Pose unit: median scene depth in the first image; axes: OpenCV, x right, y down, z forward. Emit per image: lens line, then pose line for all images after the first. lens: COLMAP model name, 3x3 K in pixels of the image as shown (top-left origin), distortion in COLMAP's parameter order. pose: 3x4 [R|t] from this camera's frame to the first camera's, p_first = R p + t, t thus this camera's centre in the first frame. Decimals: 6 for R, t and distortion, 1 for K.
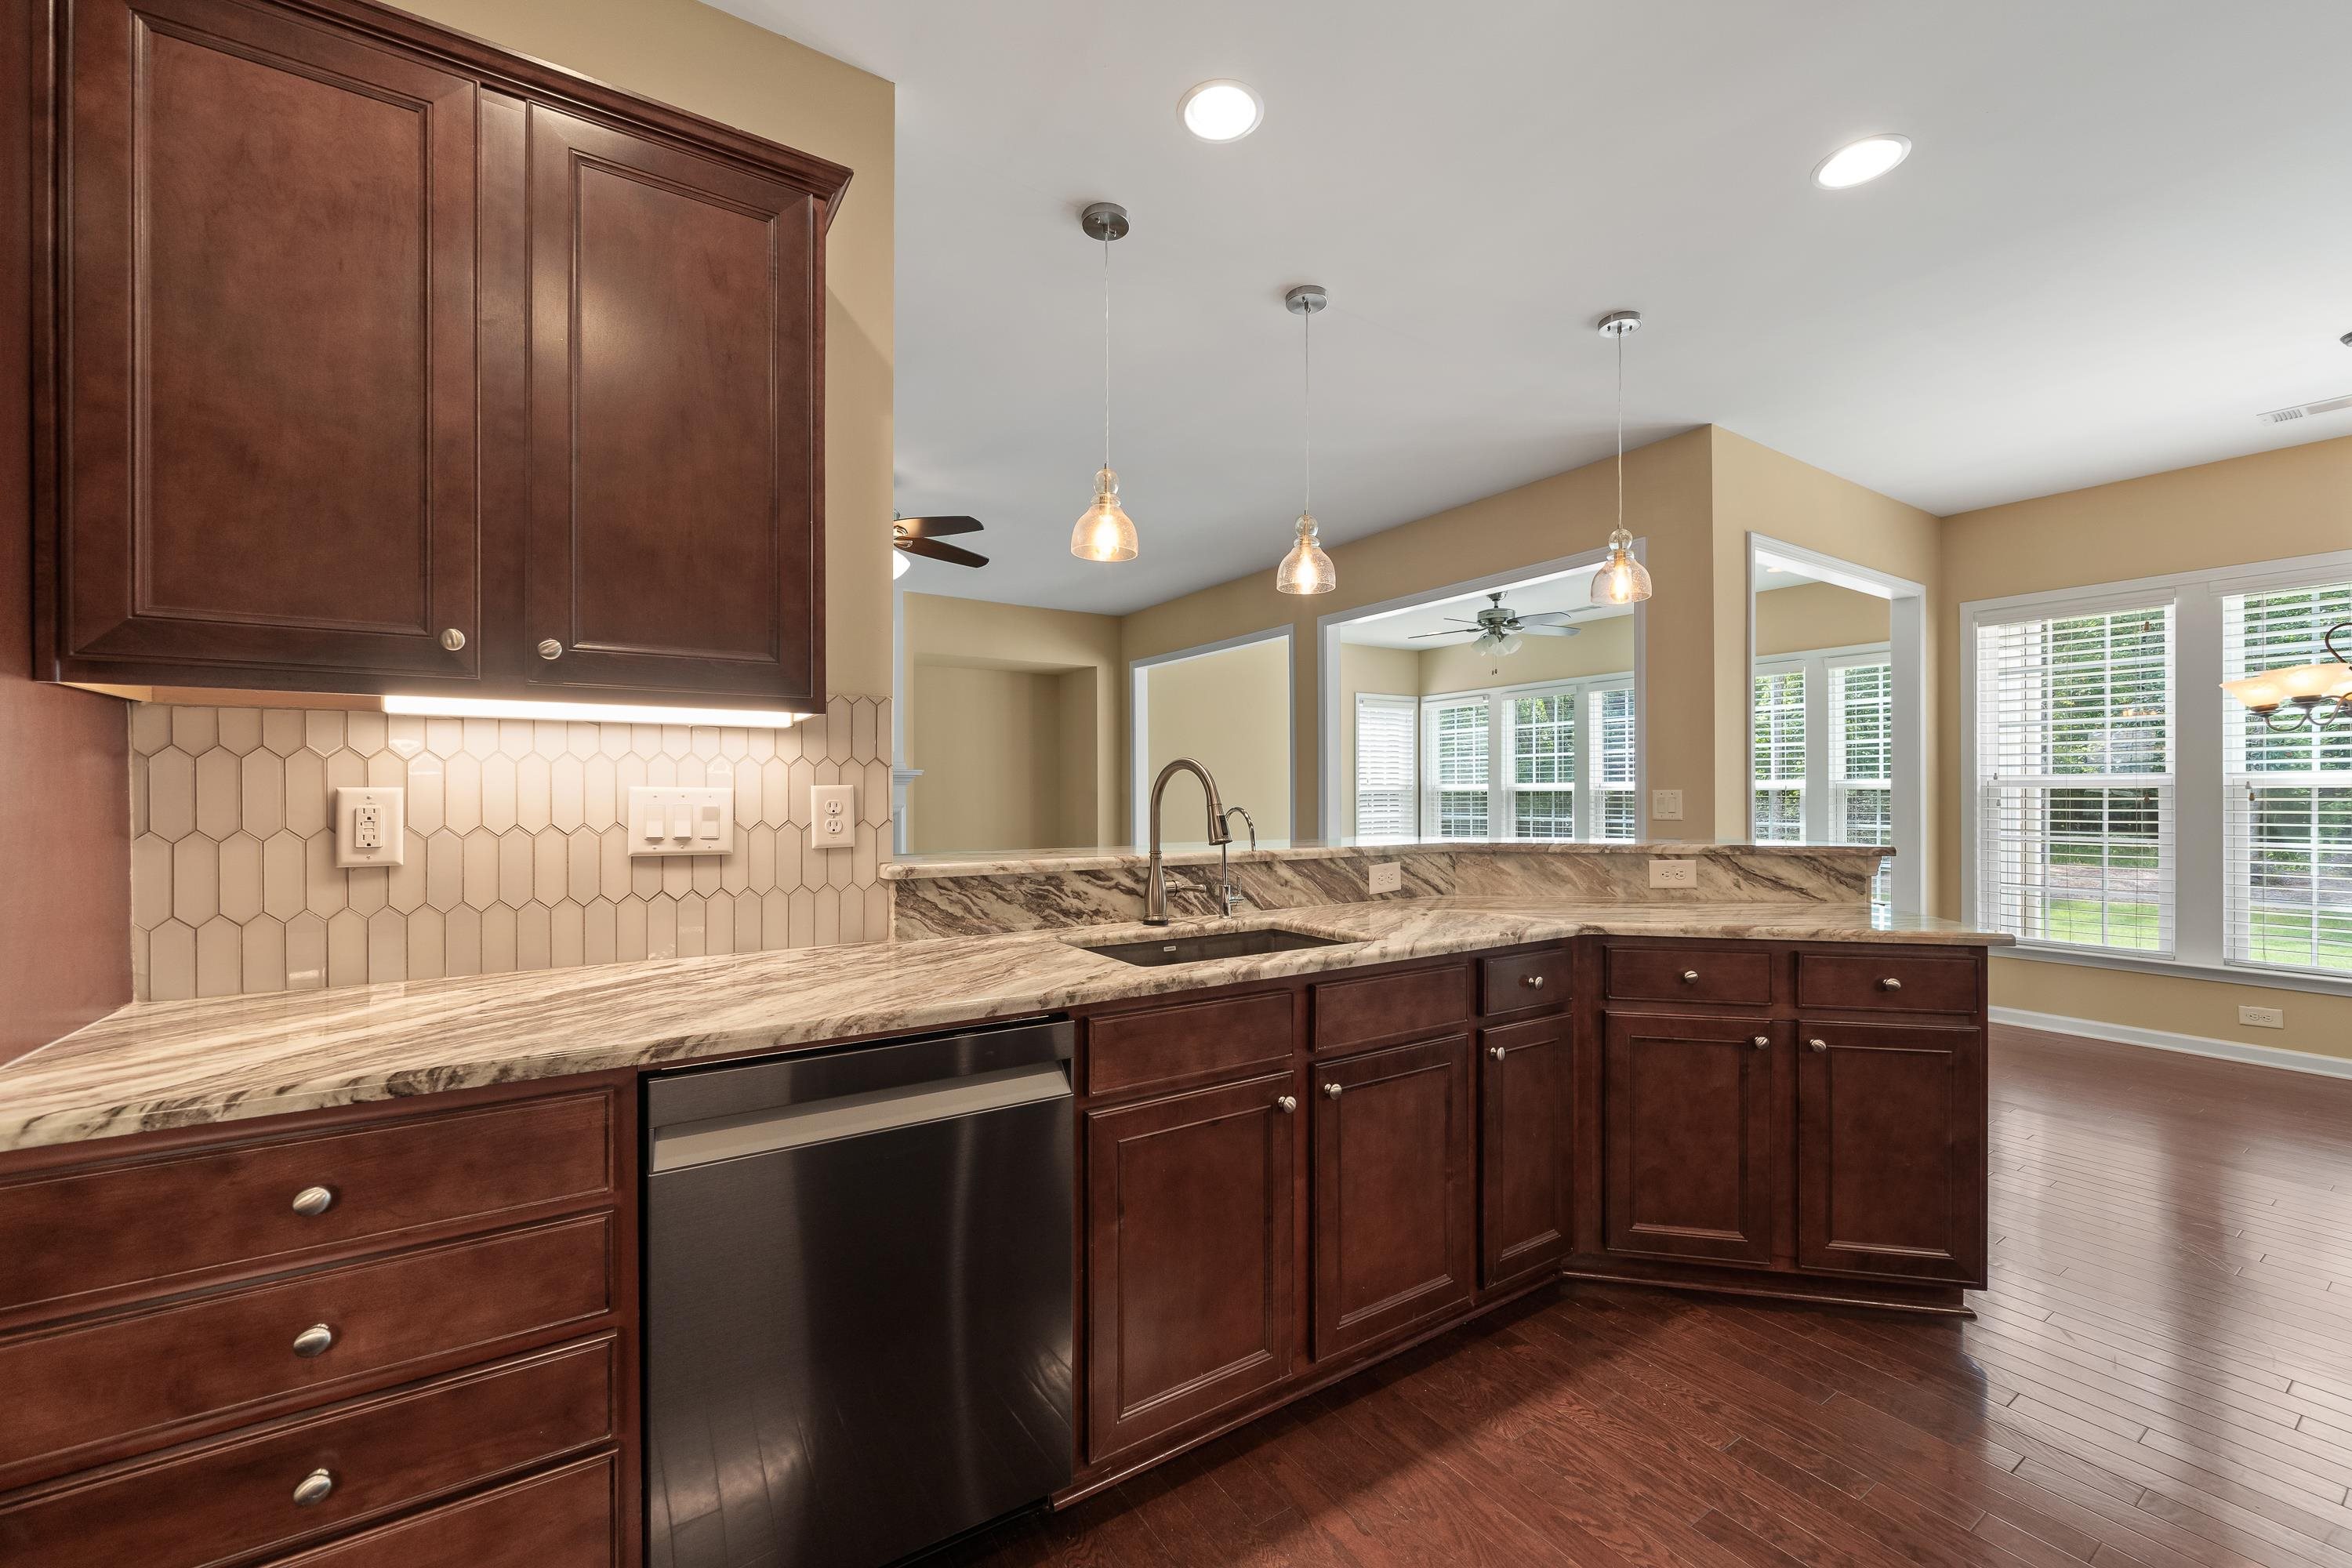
lens RADIAL K [[916.8, 0, 1164.7], [0, 916.8, 792.5], [0, 0, 1]] dist [-0.002576, -0.000077]
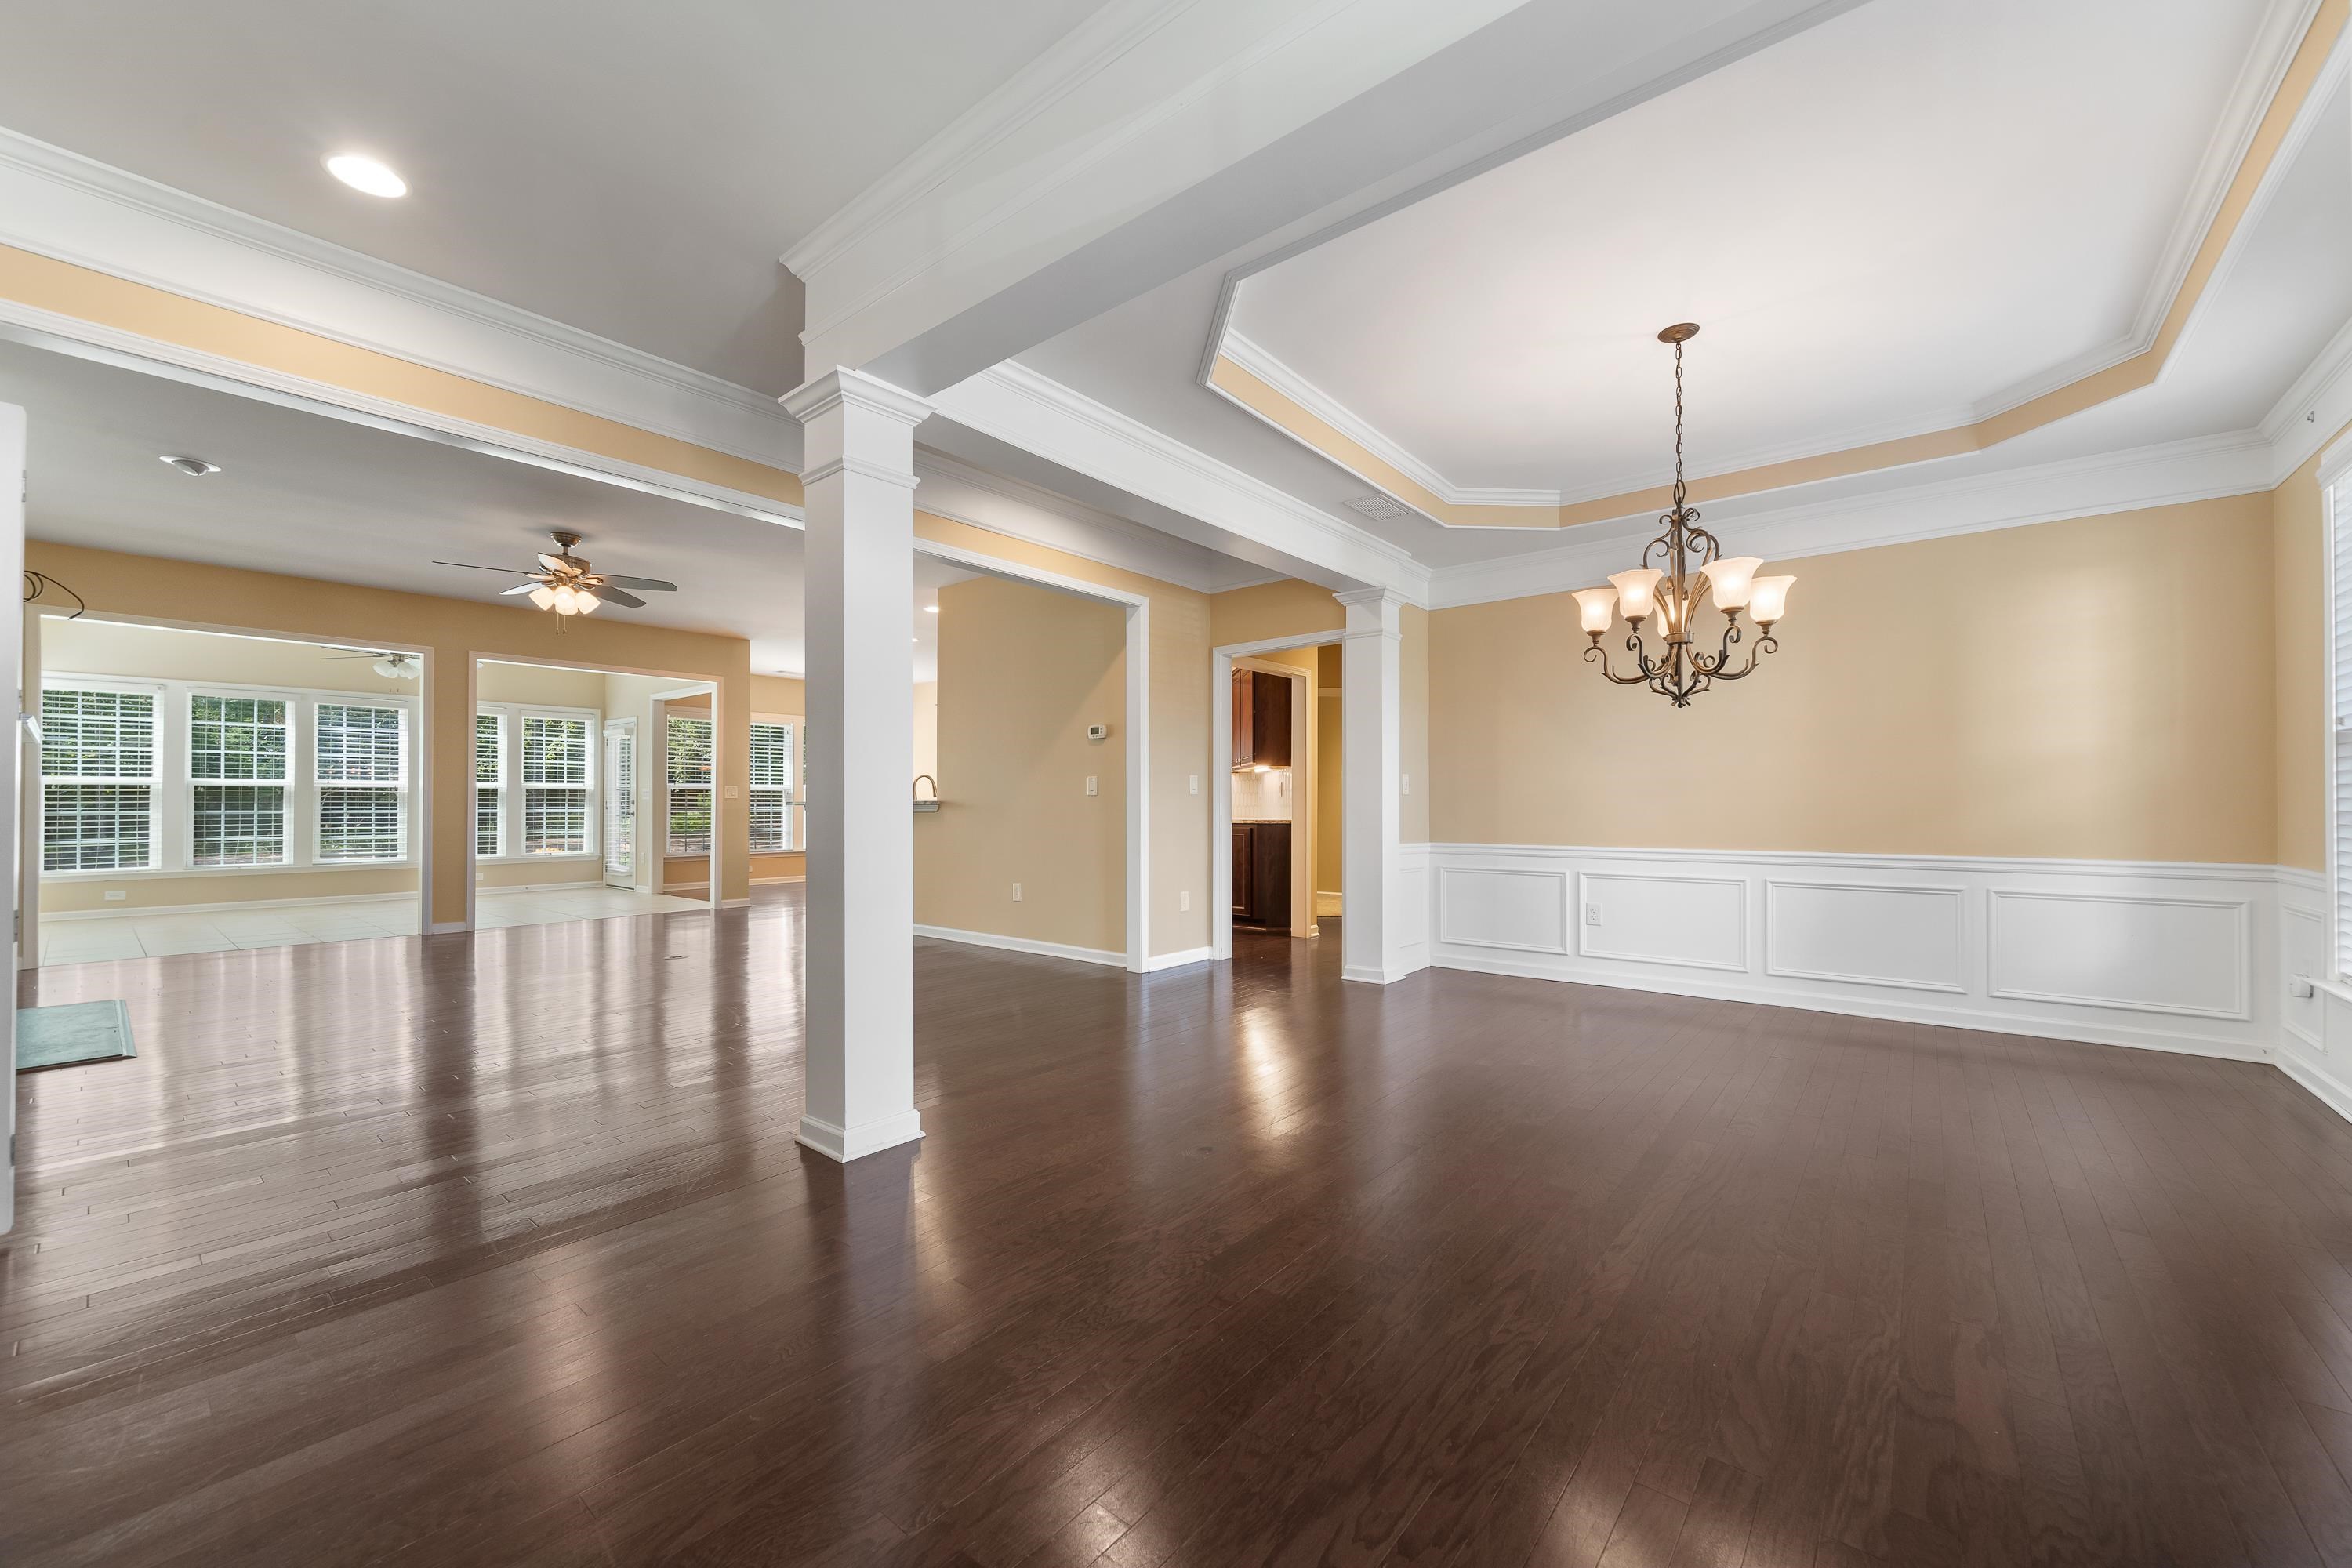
lens RADIAL K [[916.8, 0, 1164.7], [0, 916.8, 792.5], [0, 0, 1]] dist [-0.002576, -0.000077]
pose [[-0.302800, 0.015683, 0.952925, -2.884235], [0.001100, 0.999870, -0.016106, 0.074885], [-0.953053, -0.003829, -0.302778, 0.913858]]
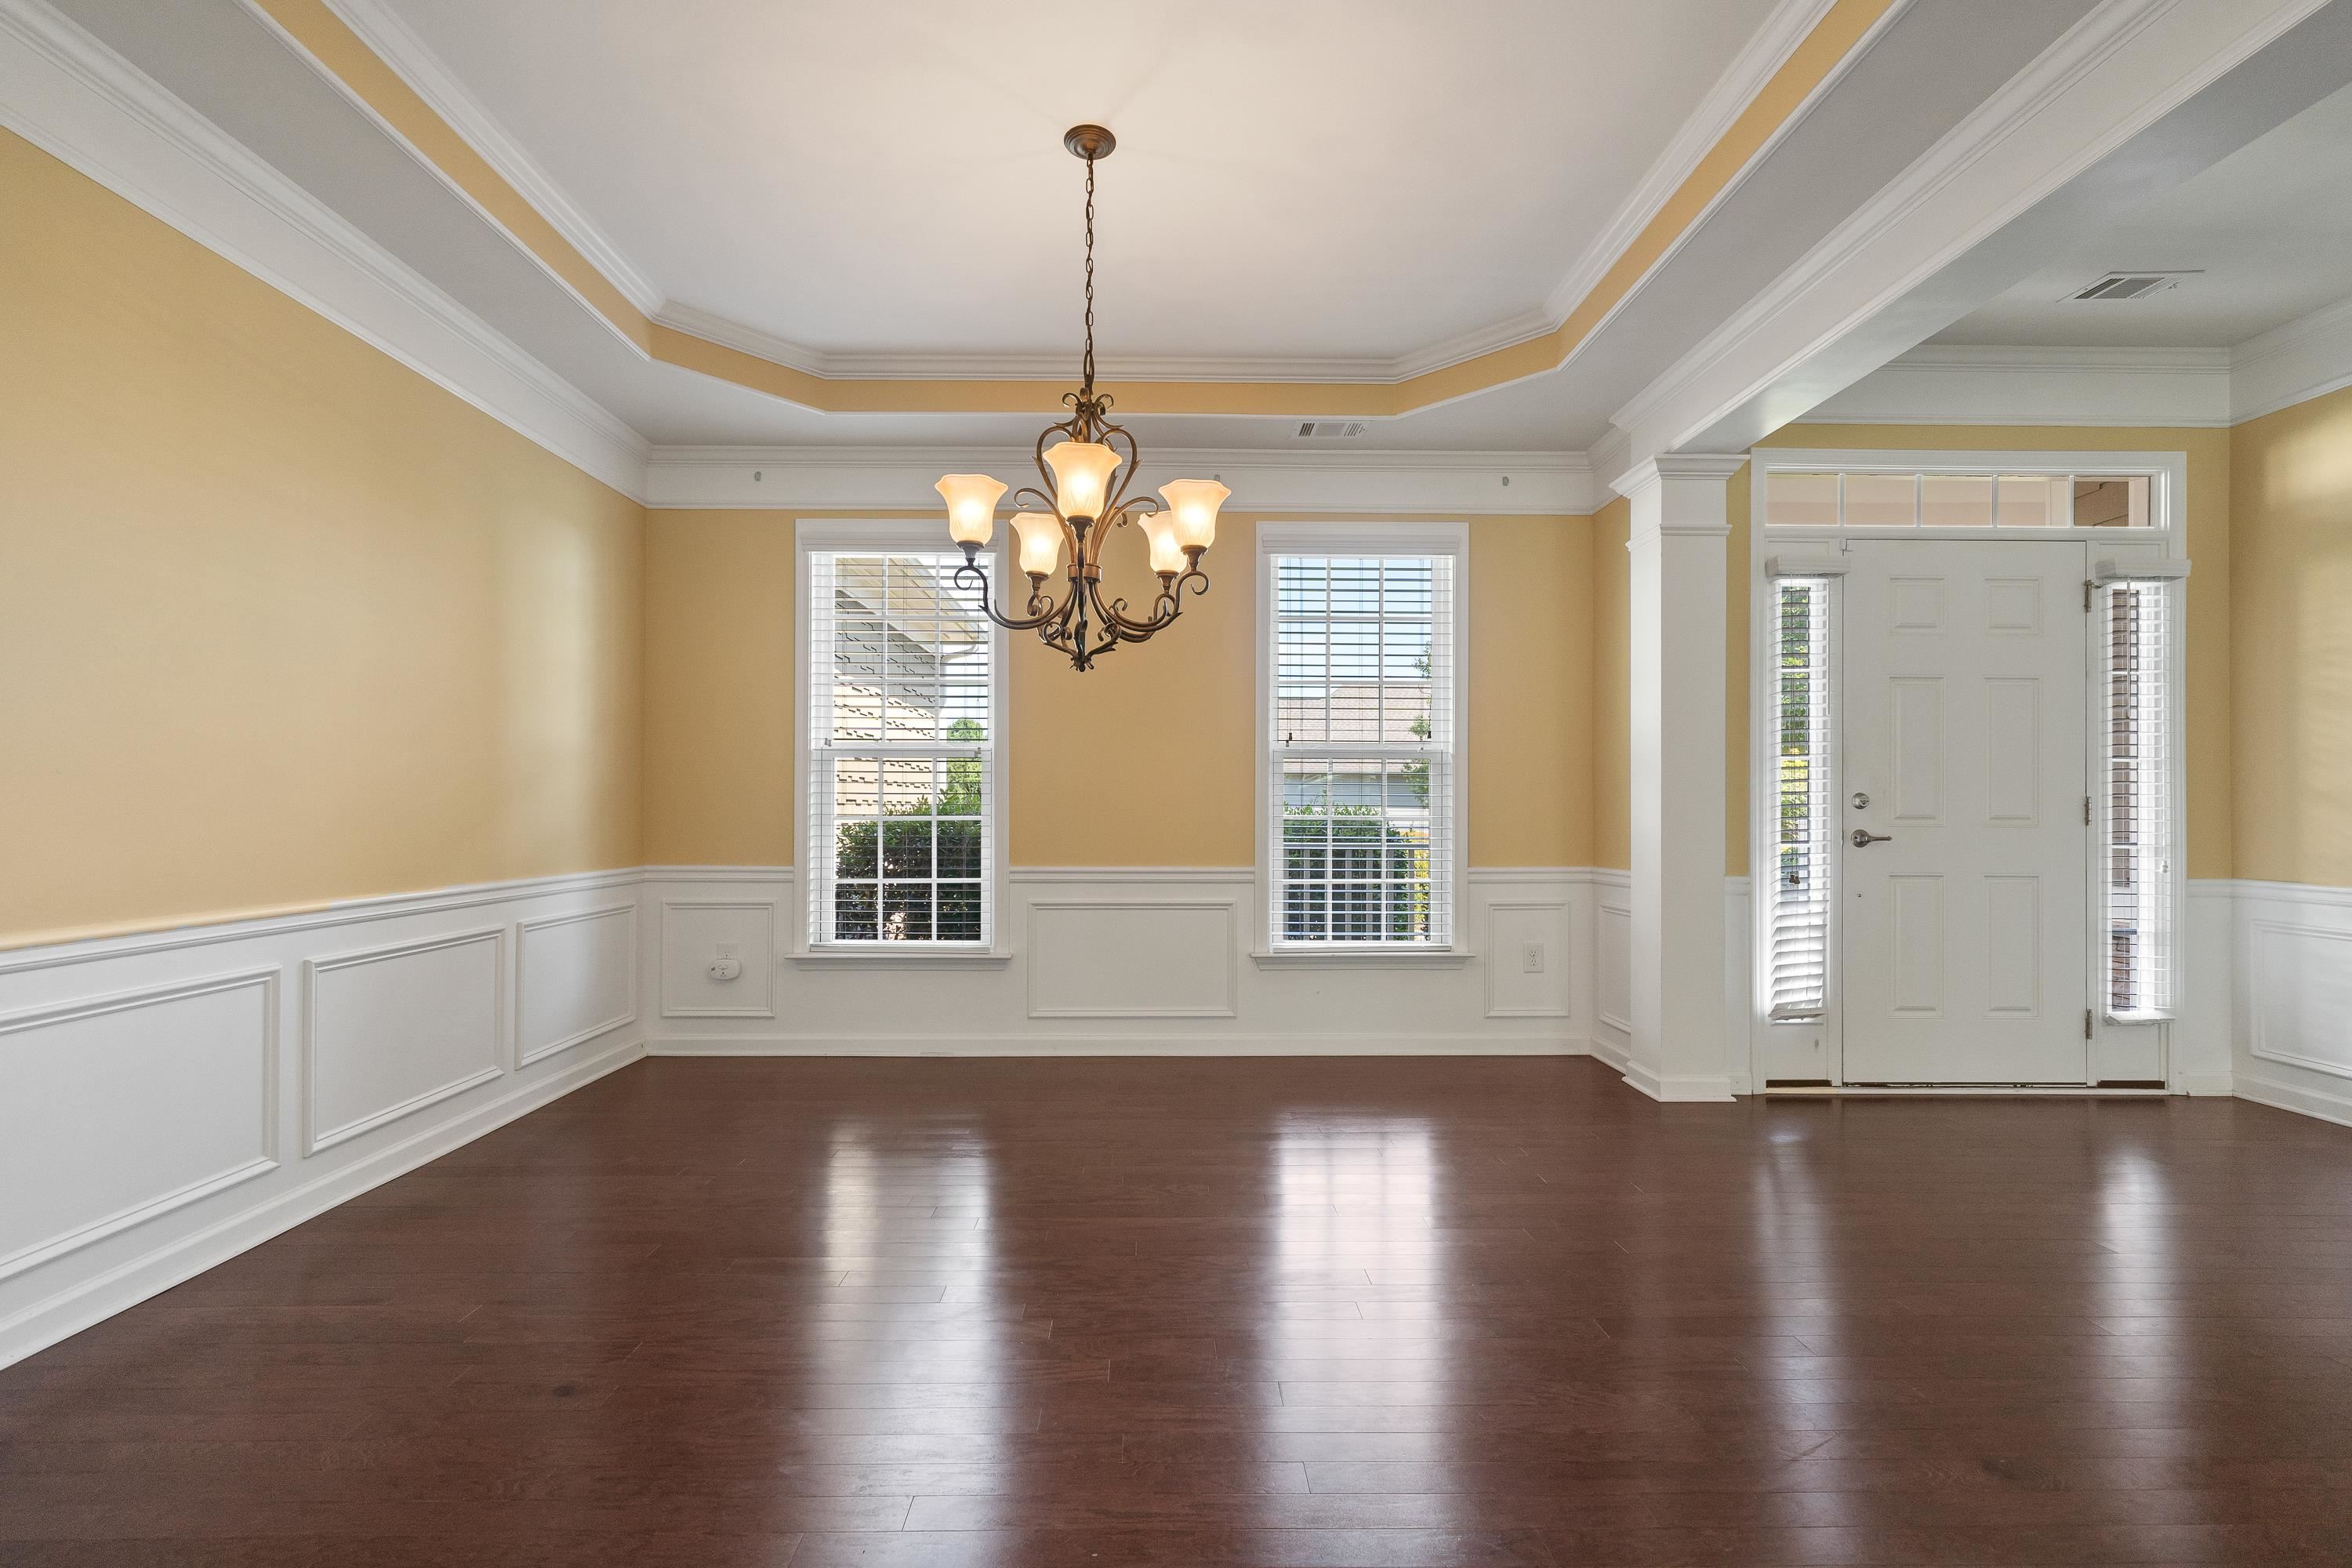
lens RADIAL K [[1009.5, 0, 1149.6], [0, 1009.5, 805.8], [0, 0, 1]] dist [-0.000299, 0.000028]
pose [[-0.538437, -0.001954, -0.842663, -1.210677], [-0.001019, 0.999998, -0.001668, 0.067521], [0.842665, -0.000039, -0.538438, 0.469192]]
